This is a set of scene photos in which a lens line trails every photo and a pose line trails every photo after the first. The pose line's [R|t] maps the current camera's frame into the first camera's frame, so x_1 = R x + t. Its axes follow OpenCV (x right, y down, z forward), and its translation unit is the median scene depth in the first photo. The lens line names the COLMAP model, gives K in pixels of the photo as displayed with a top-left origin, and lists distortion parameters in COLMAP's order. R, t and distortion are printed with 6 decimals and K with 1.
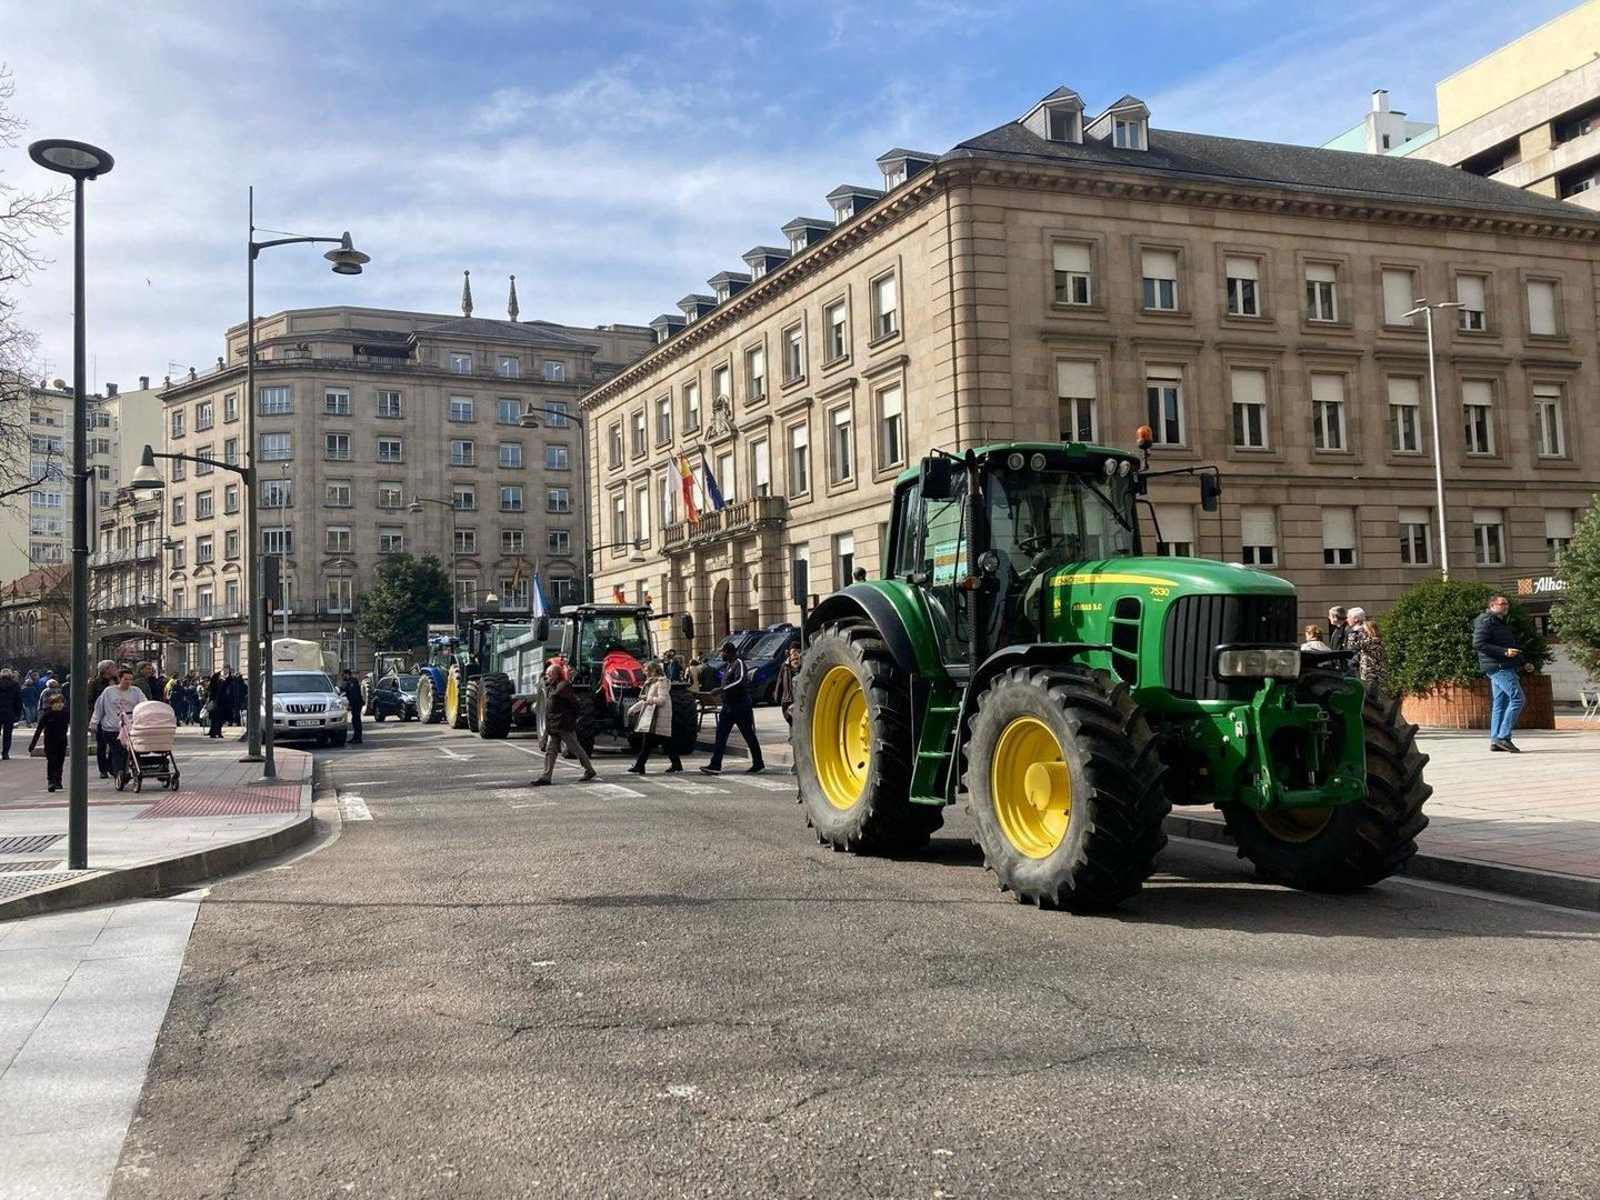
lens RADIAL K [[1197.9, 0, 800.0], [0, 1197.9, 600.0], [0, 0, 1]] dist [0.057813, -0.052280]
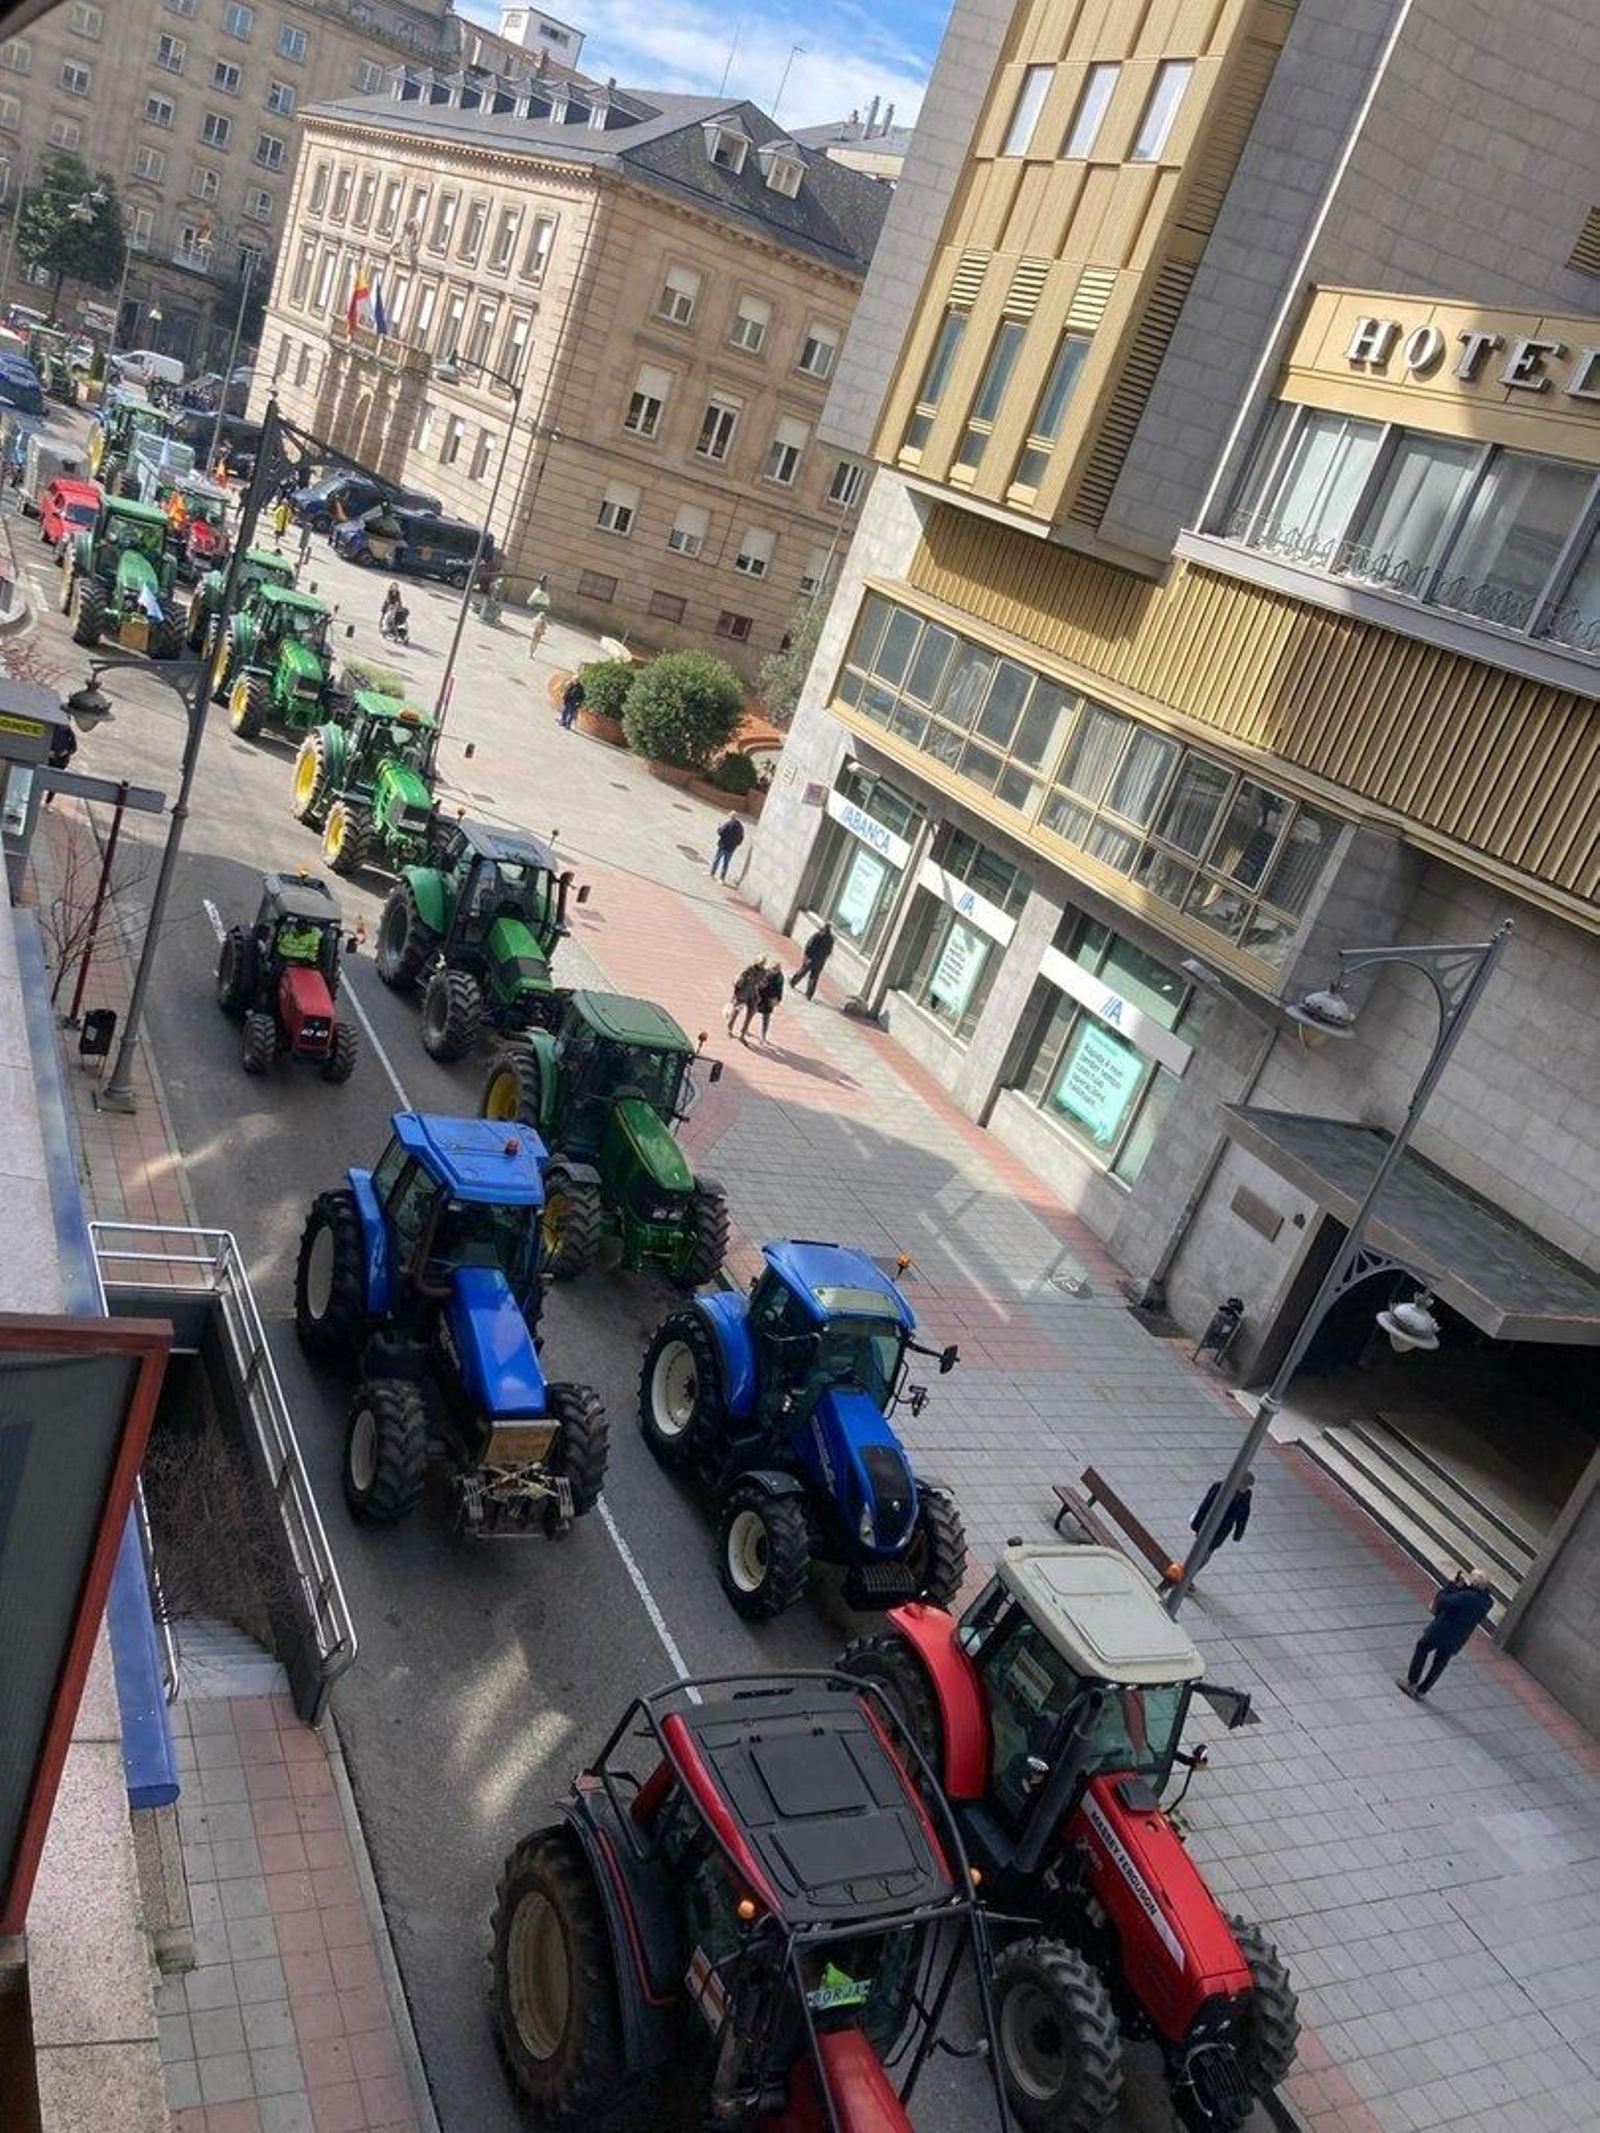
lens RADIAL K [[1720.1, 0, 800.0], [0, 1720.1, 1066.5], [0, 0, 1]] dist [0.002148, -0.068555]
pose [[0.932364, 0.294896, 0.209127, 0.169478], [-0.355841, 0.850725, 0.386839, -0.263501], [-0.063832, -0.435091, 0.898121, -0.756763]]
